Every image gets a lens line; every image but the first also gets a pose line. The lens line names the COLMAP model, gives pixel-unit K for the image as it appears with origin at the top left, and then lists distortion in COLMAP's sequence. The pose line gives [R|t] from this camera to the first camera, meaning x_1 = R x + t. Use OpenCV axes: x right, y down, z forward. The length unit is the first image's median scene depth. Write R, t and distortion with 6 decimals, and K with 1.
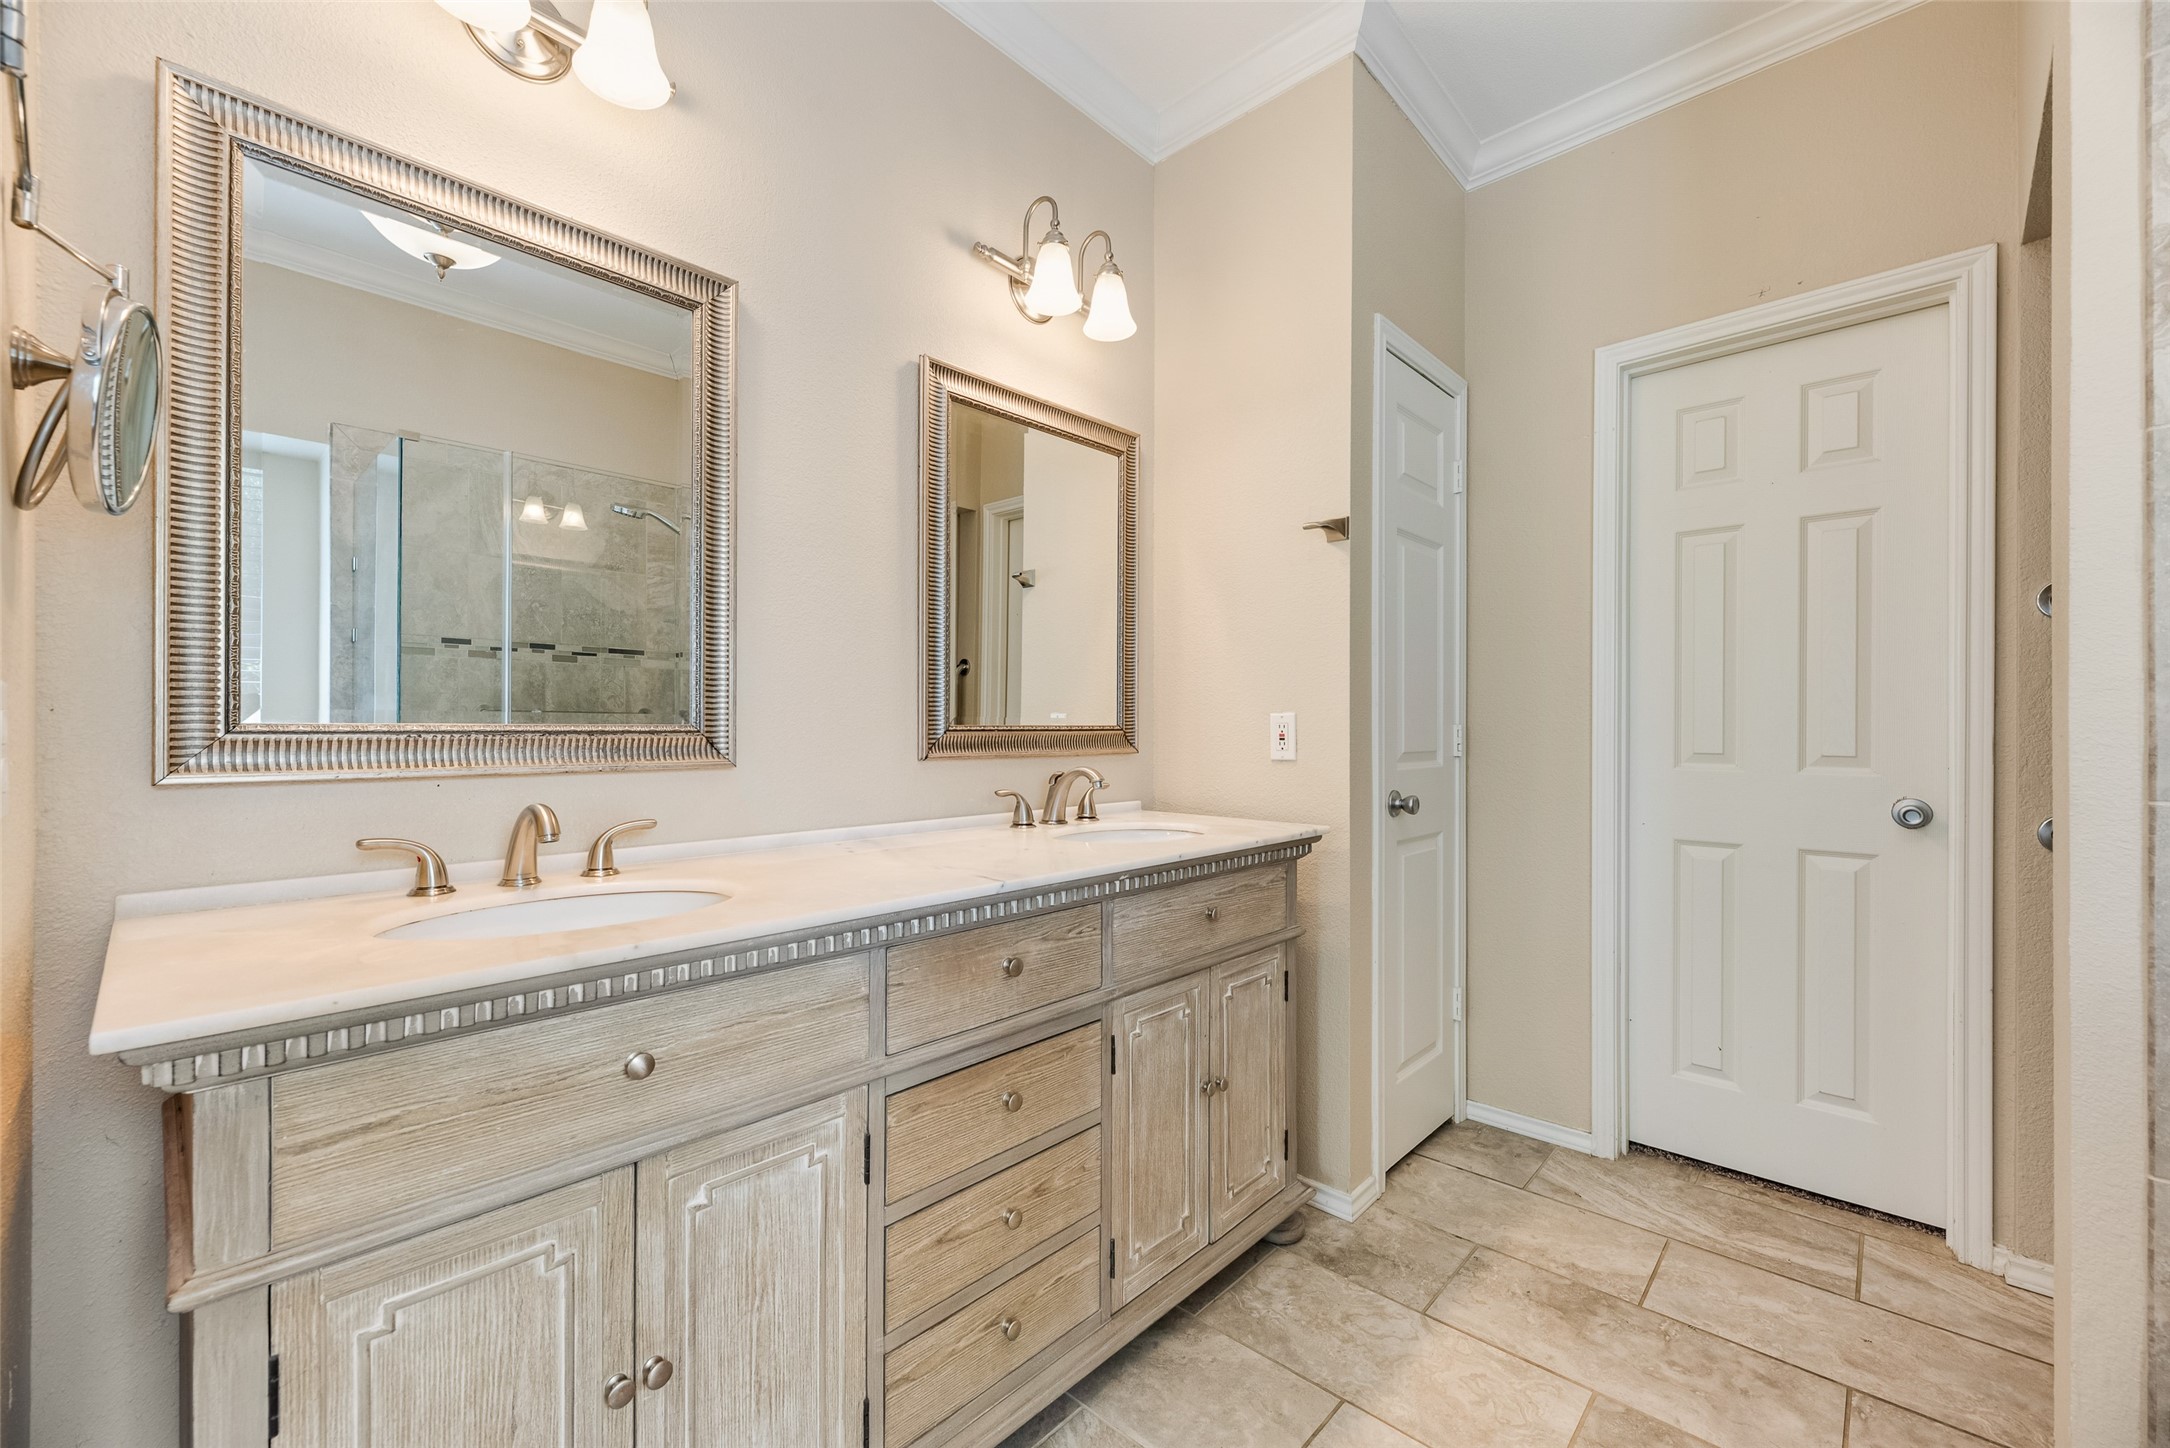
lens RADIAL K [[878.7, 0, 1079.8], [0, 878.7, 723.2], [0, 0, 1]] dist [0.000864, 0.000364]
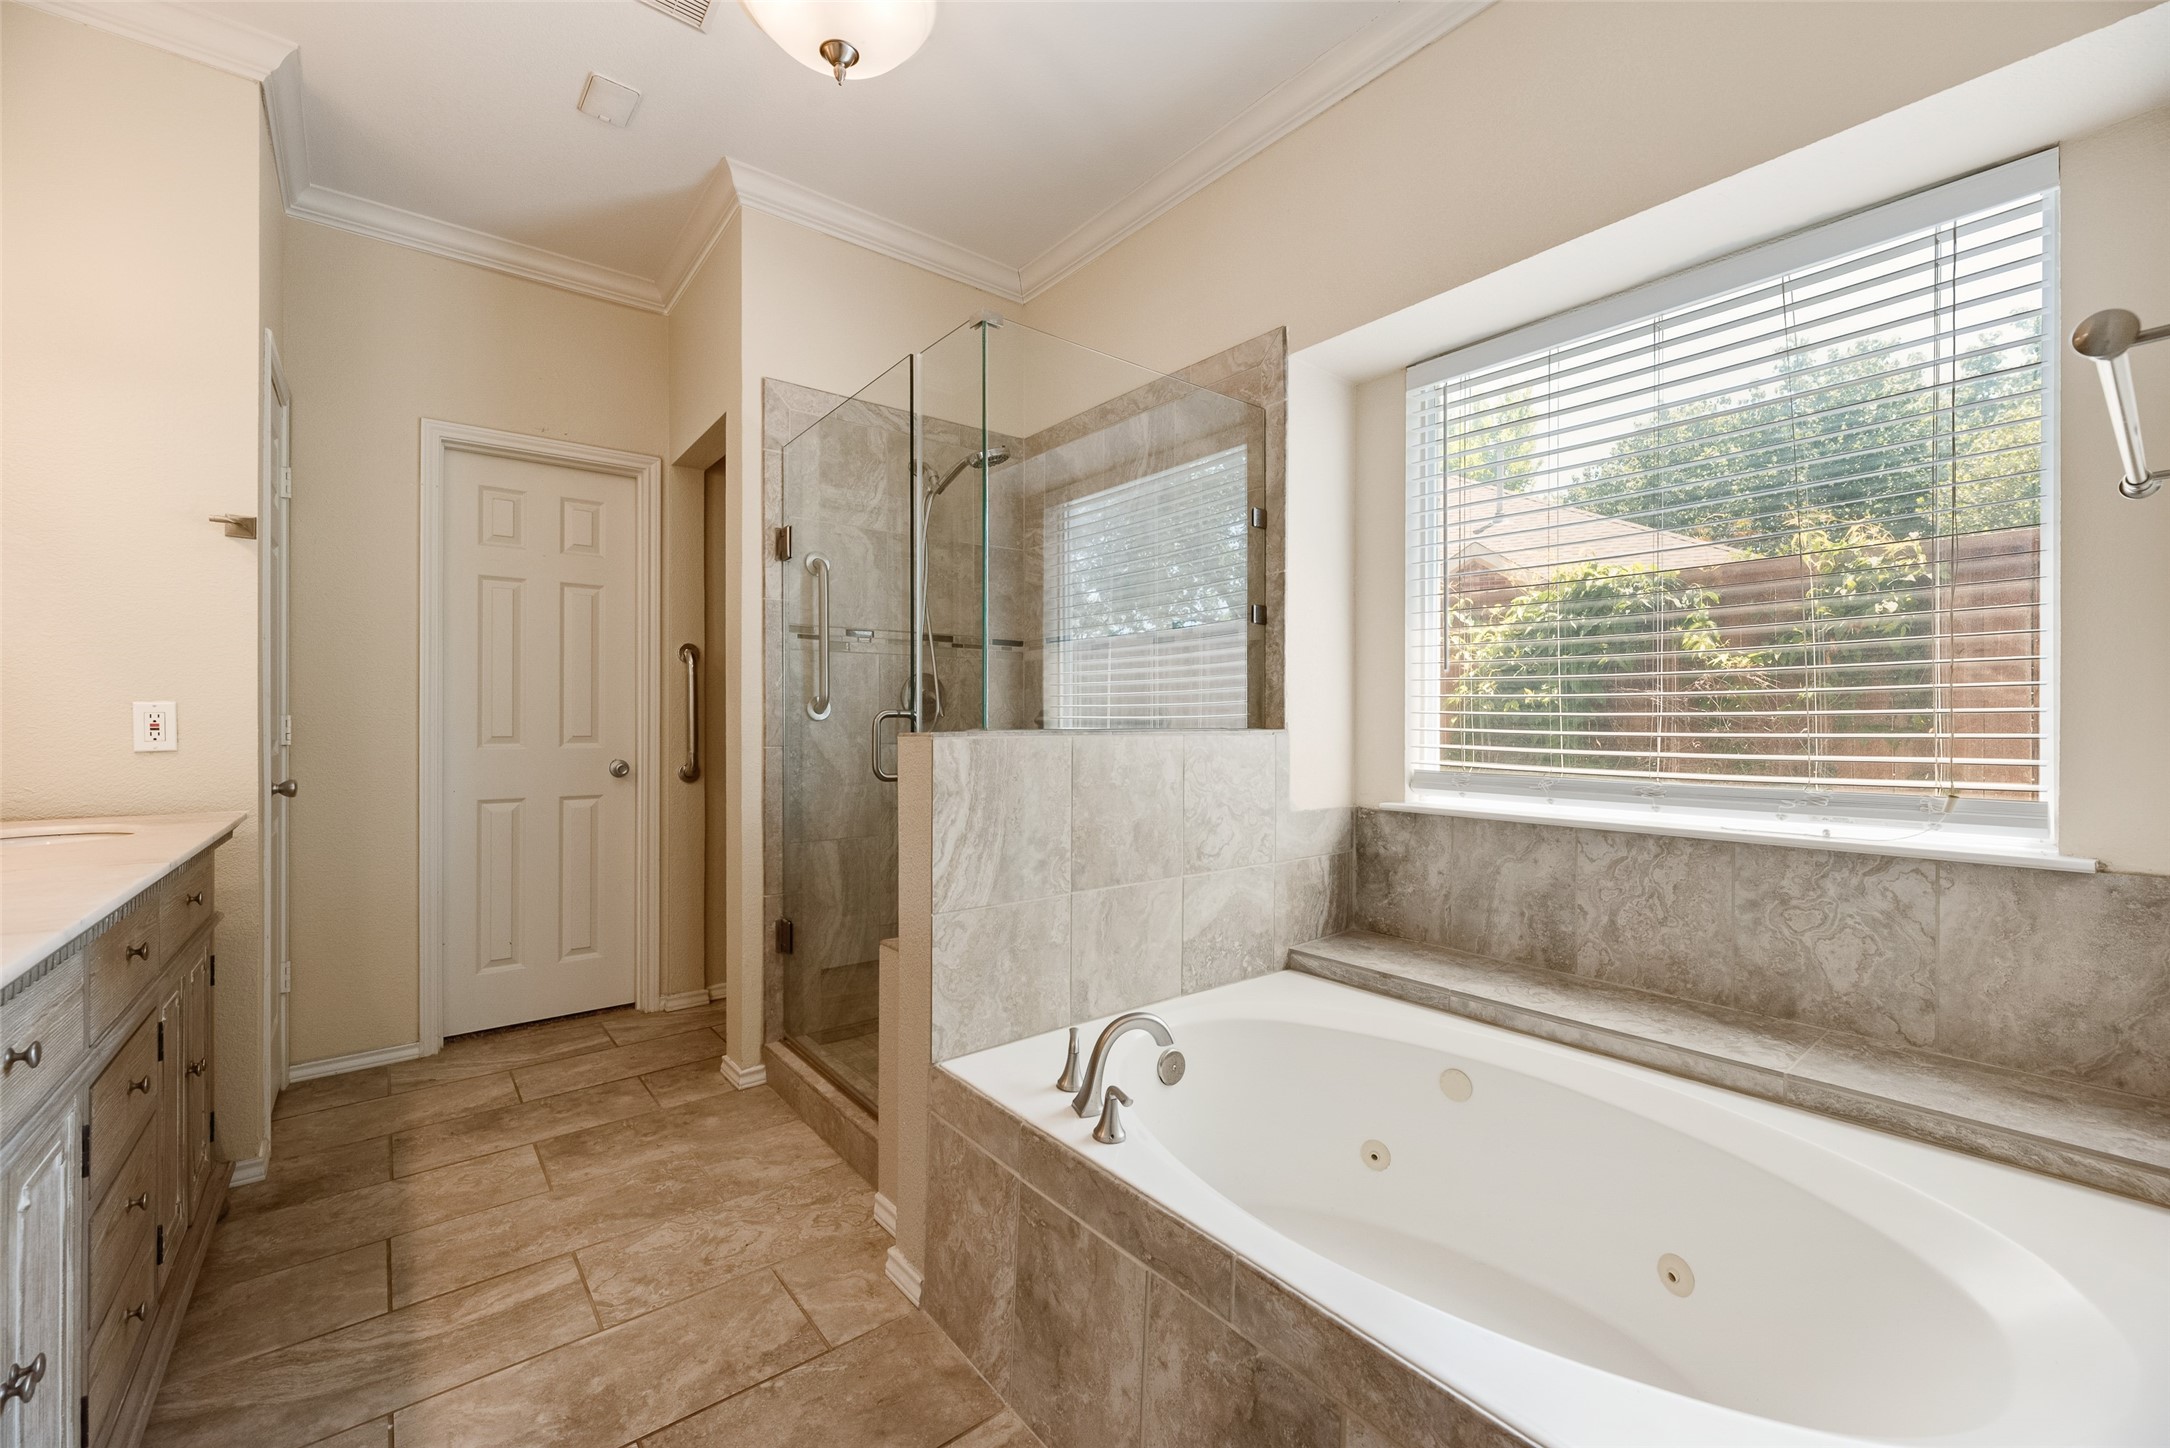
lens RADIAL K [[878.7, 0, 1088.8], [0, 878.7, 721.6], [0, 0, 1]] dist [0.000864, 0.000364]
pose [[0.136955, 0.000454, 0.990577, -0.619669], [-0.002860, 0.999996, -0.000063, 0.008086], [-0.990573, -0.002825, 0.136956, -0.139518]]
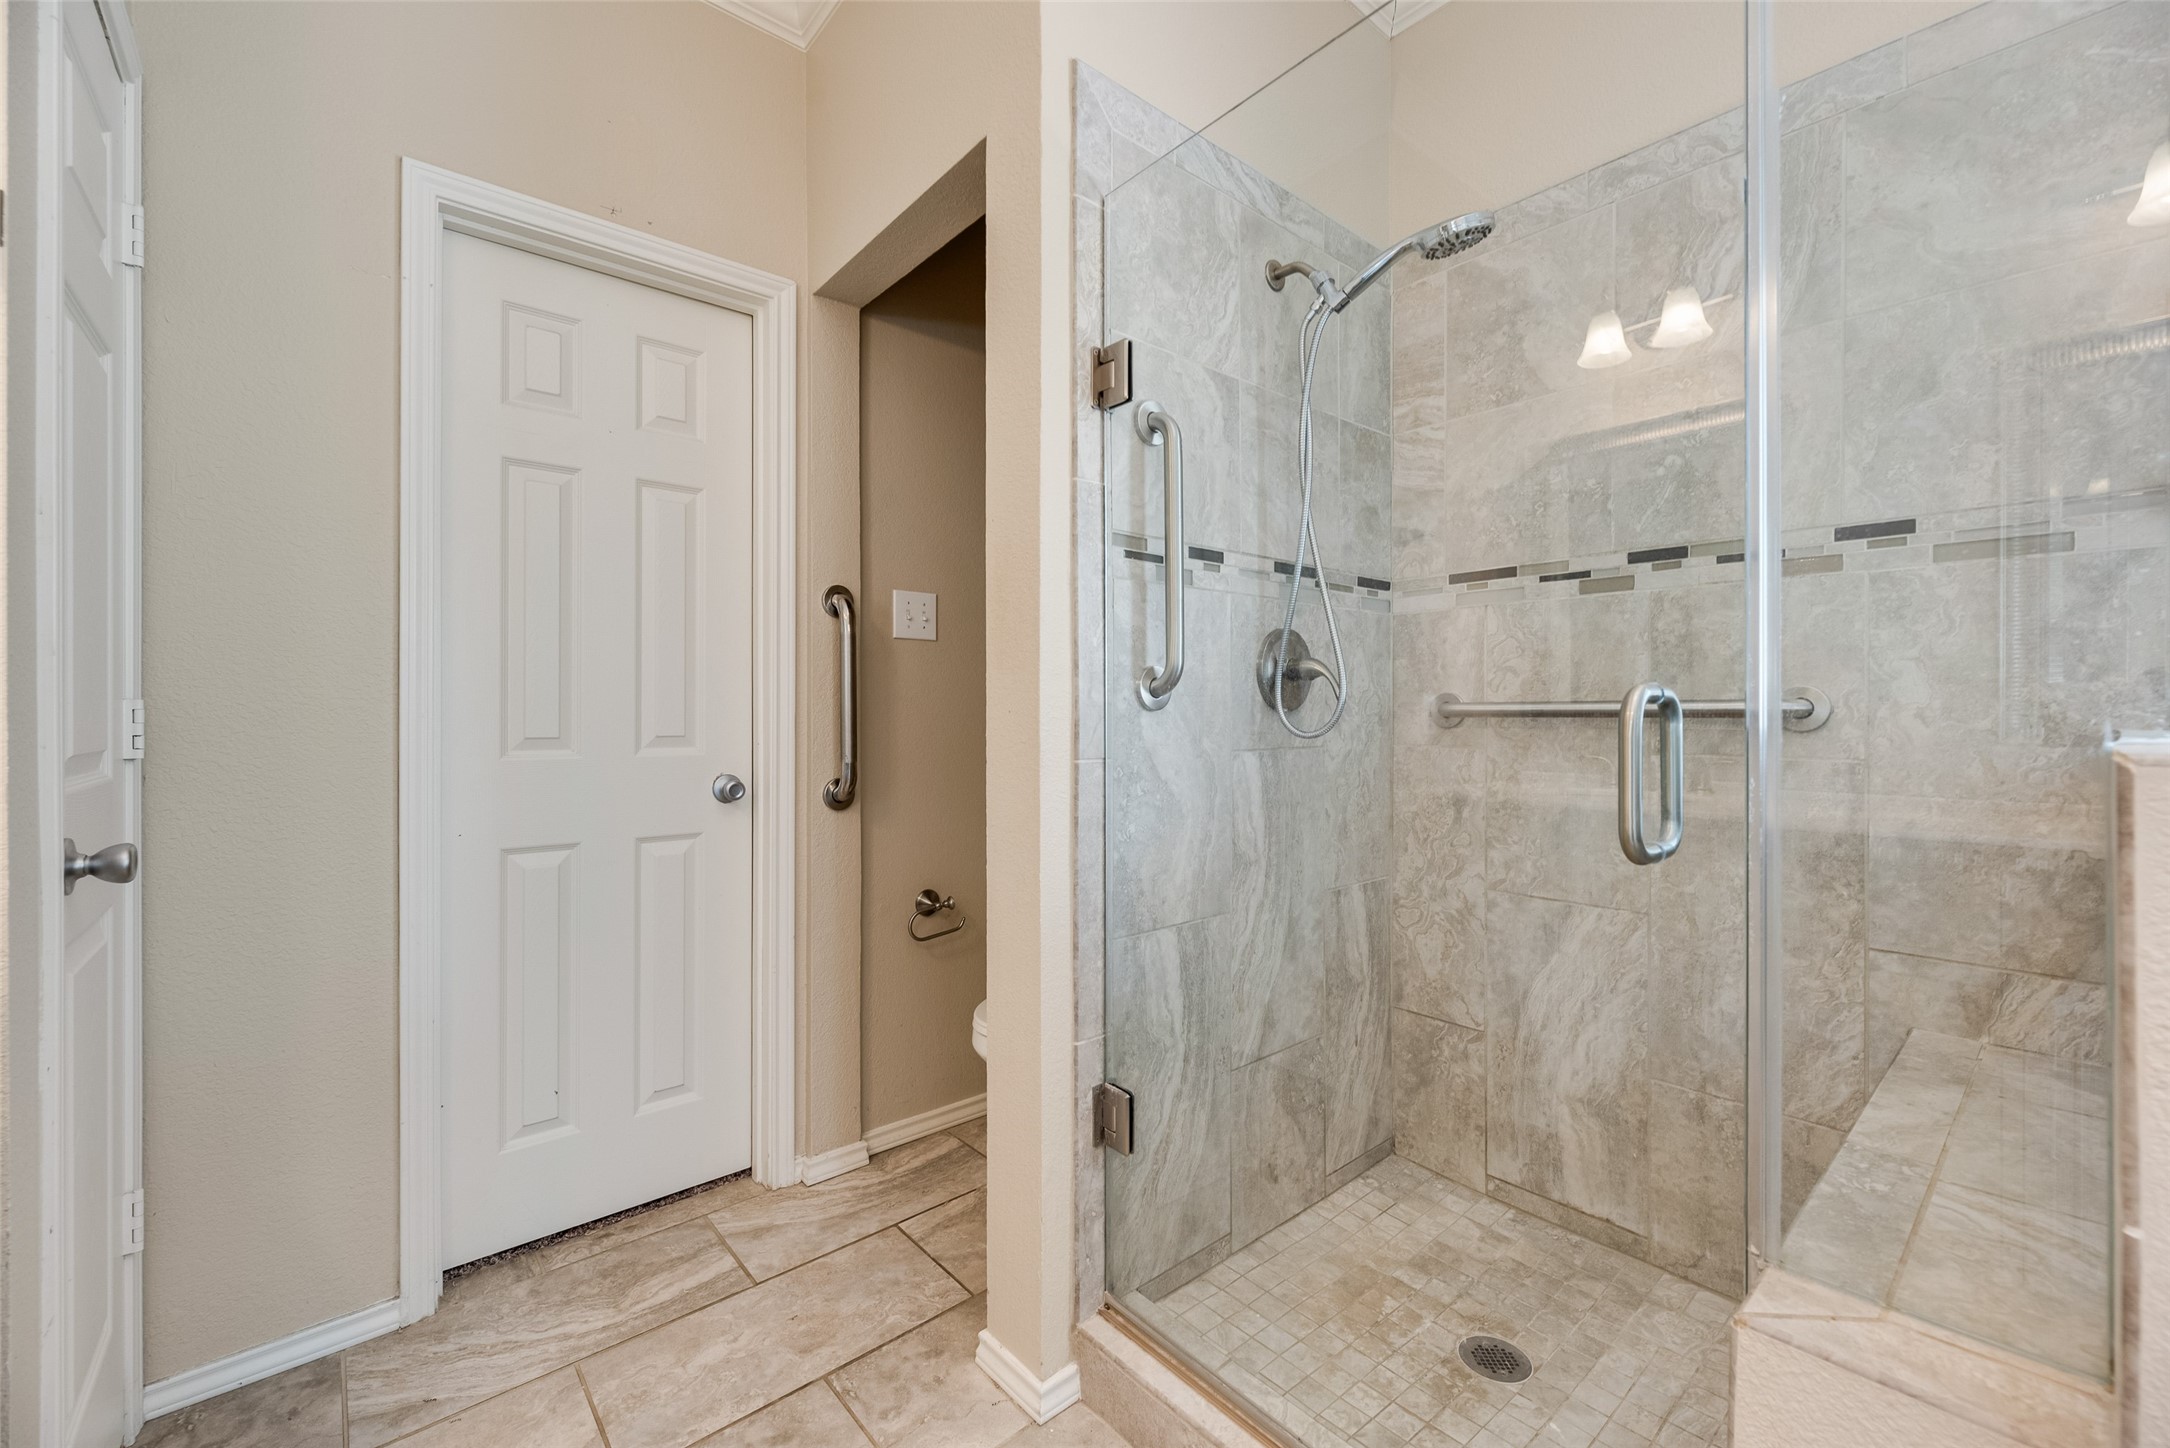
lens RADIAL K [[878.7, 0, 1085.5], [0, 878.7, 713.4], [0, 0, 1]] dist [0.000864, 0.000364]
pose [[0.102573, -0.002424, 0.994723, -0.052942], [-0.003913, 0.999988, 0.002840, 0.007967], [-0.994718, -0.004184, 0.102562, 0.463477]]
